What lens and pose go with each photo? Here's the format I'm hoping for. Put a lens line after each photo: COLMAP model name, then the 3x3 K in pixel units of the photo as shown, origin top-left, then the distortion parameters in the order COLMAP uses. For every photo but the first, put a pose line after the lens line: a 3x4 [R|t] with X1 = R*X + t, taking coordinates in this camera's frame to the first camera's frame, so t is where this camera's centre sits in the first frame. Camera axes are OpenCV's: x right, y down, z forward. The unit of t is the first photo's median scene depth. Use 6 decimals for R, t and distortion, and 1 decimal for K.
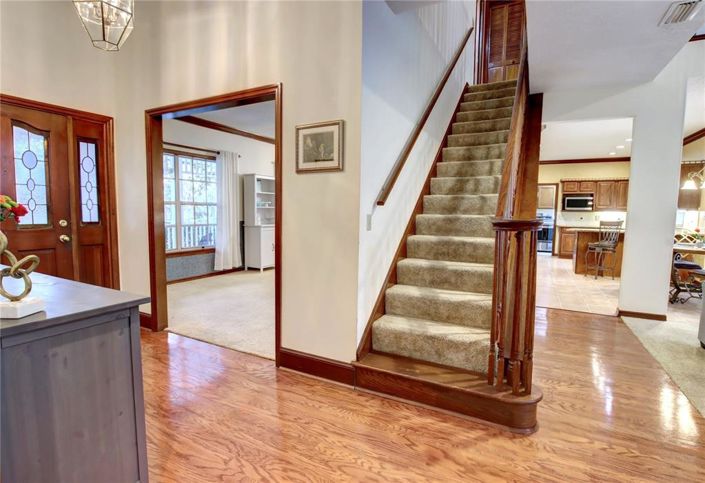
lens RADIAL K [[357.9, 0, 350.8], [0, 357.9, 241.6], [0, 0, 1]] dist [-0.015536, -0.000830]
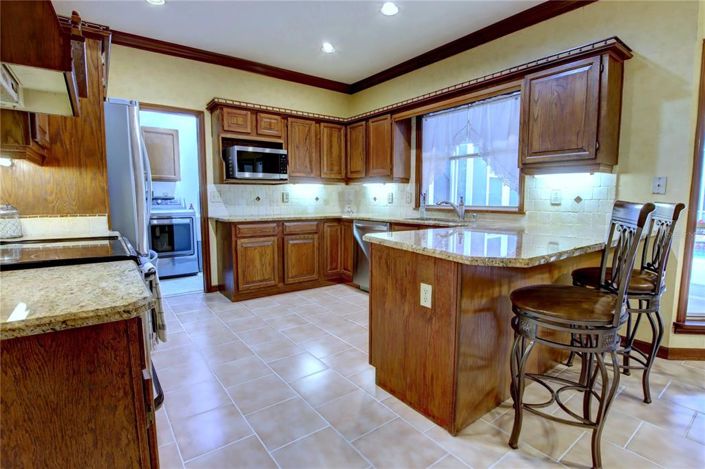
lens RADIAL K [[343.3, 0, 352.9], [0, 343.3, 232.6], [0, 0, 1]] dist [-0.000191, 0.000009]
pose [[0.432333, -0.109538, 0.895036, 0.307784], [0.086013, 0.993078, 0.079990, -0.047836], [-0.897603, 0.042402, 0.438762, 0.707548]]
